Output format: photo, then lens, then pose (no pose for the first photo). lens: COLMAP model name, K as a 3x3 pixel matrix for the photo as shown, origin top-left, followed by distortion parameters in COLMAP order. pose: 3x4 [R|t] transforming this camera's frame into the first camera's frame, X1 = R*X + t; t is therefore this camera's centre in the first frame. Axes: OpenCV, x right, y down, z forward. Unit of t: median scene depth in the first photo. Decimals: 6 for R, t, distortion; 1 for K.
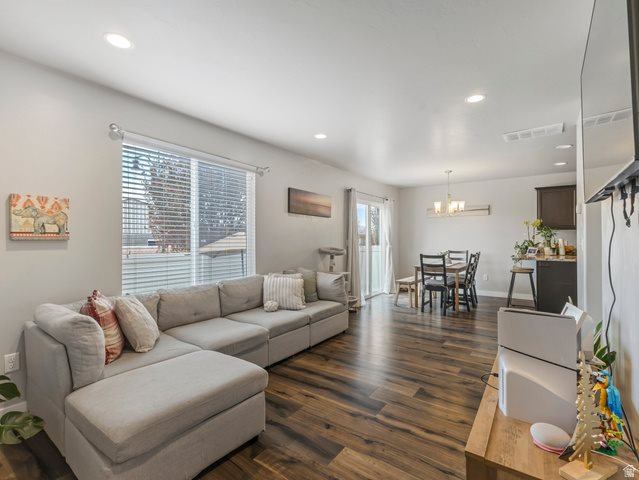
lens RADIAL K [[311.5, 0, 317.3], [0, 311.5, 239.7], [0, 0, 1]] dist [0.000012, -0.003487]
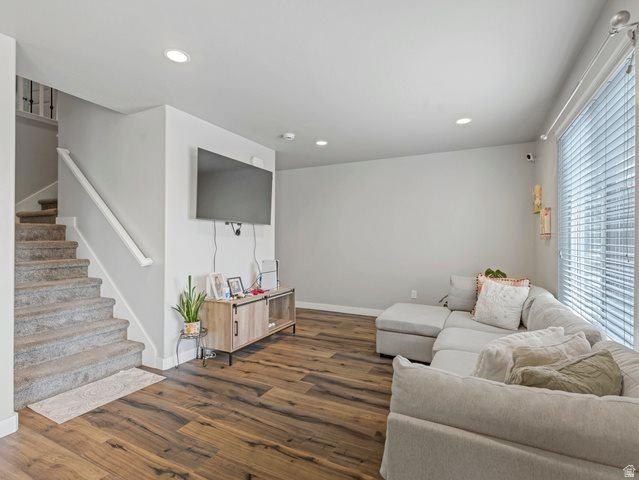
lens RADIAL K [[311.5, 0, 320.2], [0, 311.5, 240.2], [0, 0, 1]] dist [0.000012, -0.003487]
pose [[-0.986926, 0.001886, -0.161162, 0.361186], [0.002408, 0.999992, -0.003045, 0.008930], [0.161155, -0.003393, -0.986923, 2.341486]]
